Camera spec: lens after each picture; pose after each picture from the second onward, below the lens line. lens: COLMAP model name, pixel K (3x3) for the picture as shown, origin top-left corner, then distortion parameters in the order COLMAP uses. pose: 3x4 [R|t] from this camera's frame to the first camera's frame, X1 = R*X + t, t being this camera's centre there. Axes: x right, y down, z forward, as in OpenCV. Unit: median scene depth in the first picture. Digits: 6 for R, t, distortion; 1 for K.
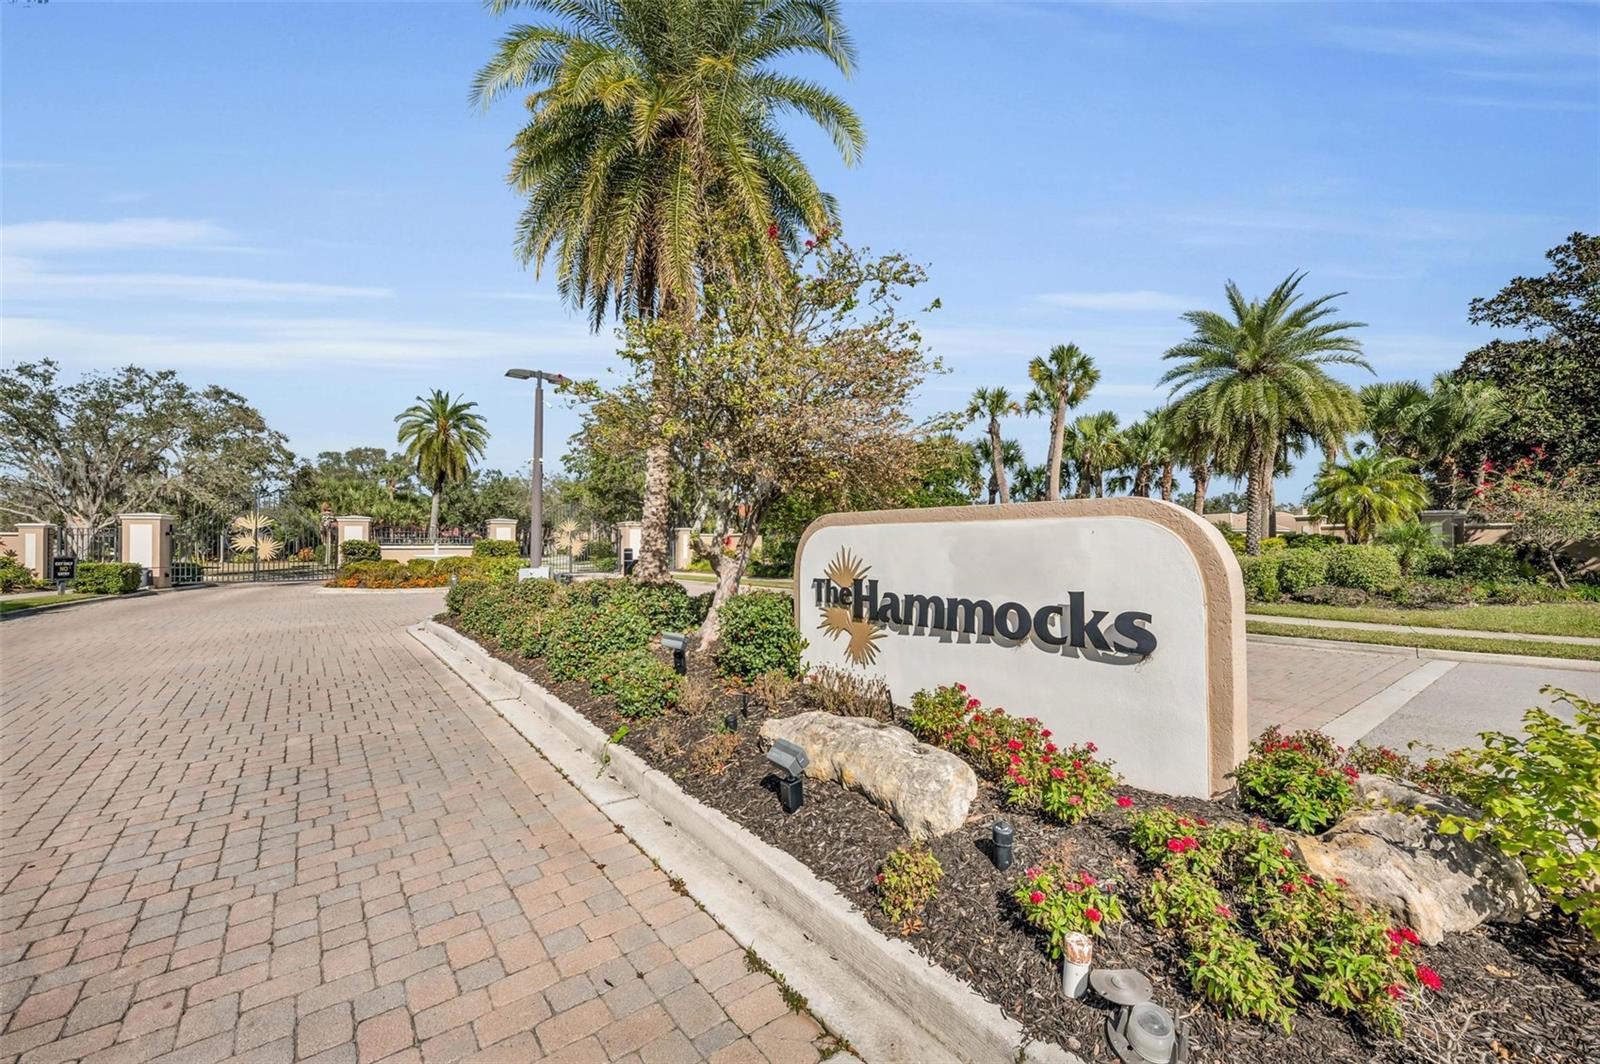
lens RADIAL K [[612.3, 0, 809.7], [0, 612.3, 537.0], [0, 0, 1]] dist [-0.001071, -0.000183]
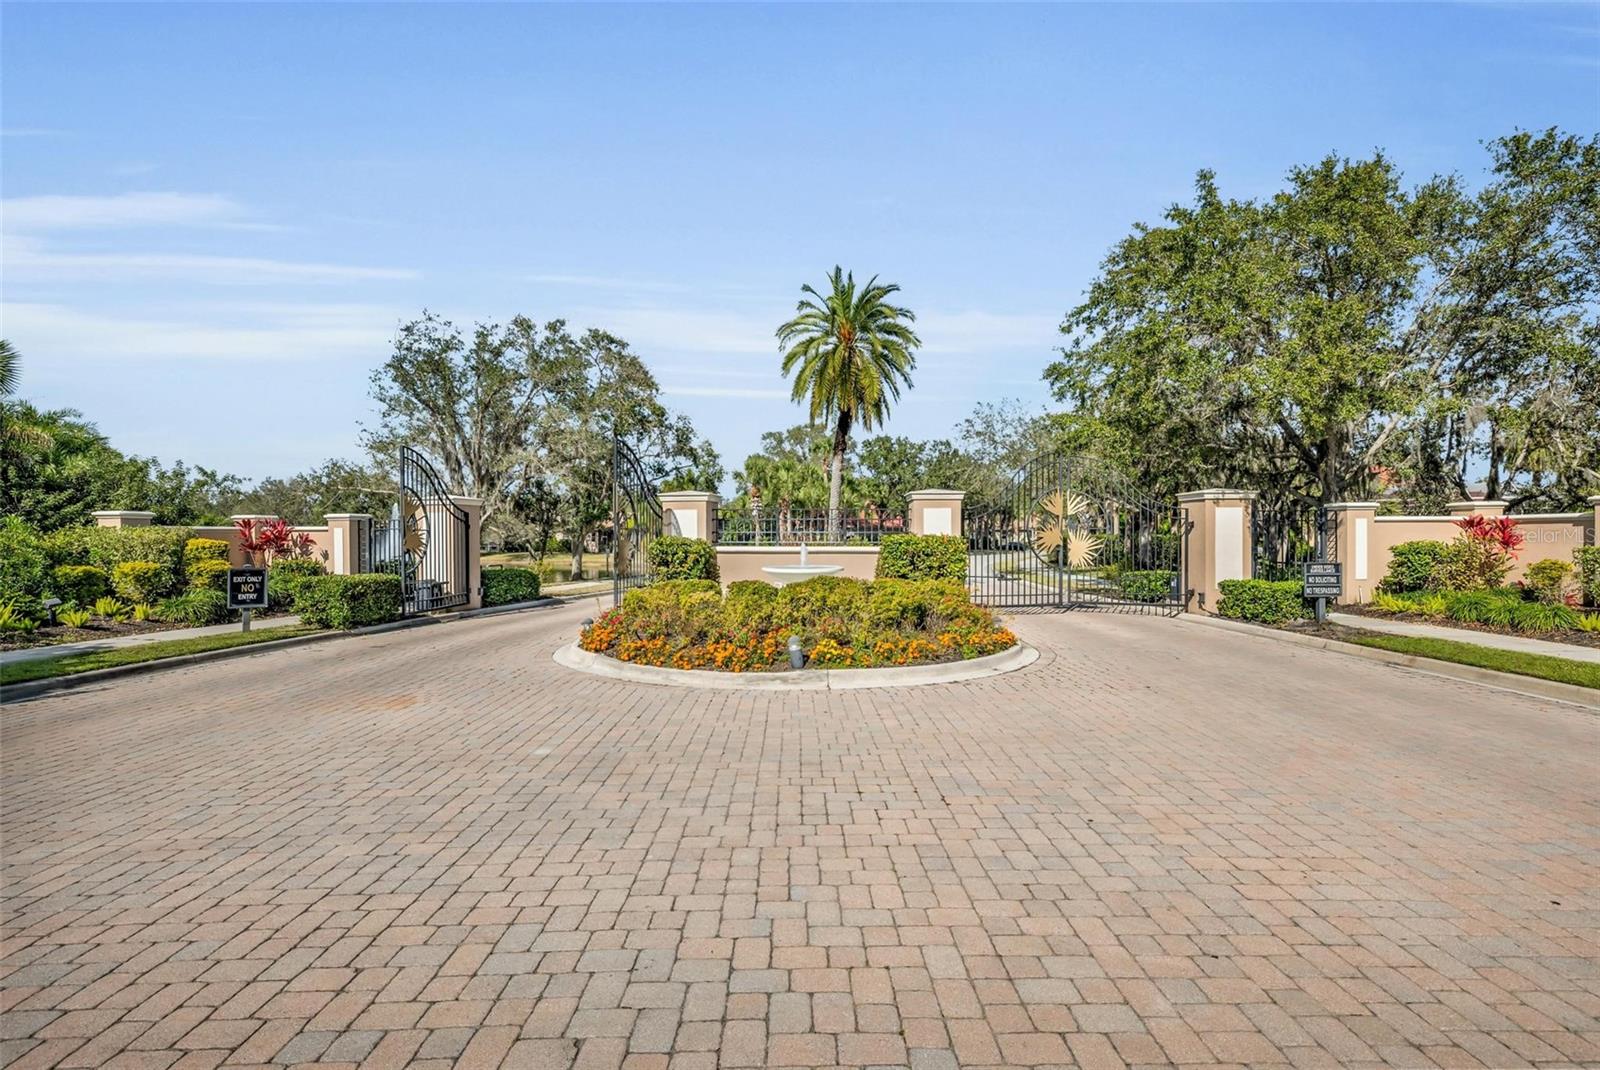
lens RADIAL K [[739.6, 0, 805.6], [0, 739.6, 537.1], [0, 0, 1]] dist [0.000434, 0.000021]
pose [[0.786374, 0.001246, -0.617750, -0.202710], [0.007419, 0.999907, 0.011461, -0.000380], [0.617707, -0.013596, 0.786291, 0.433391]]
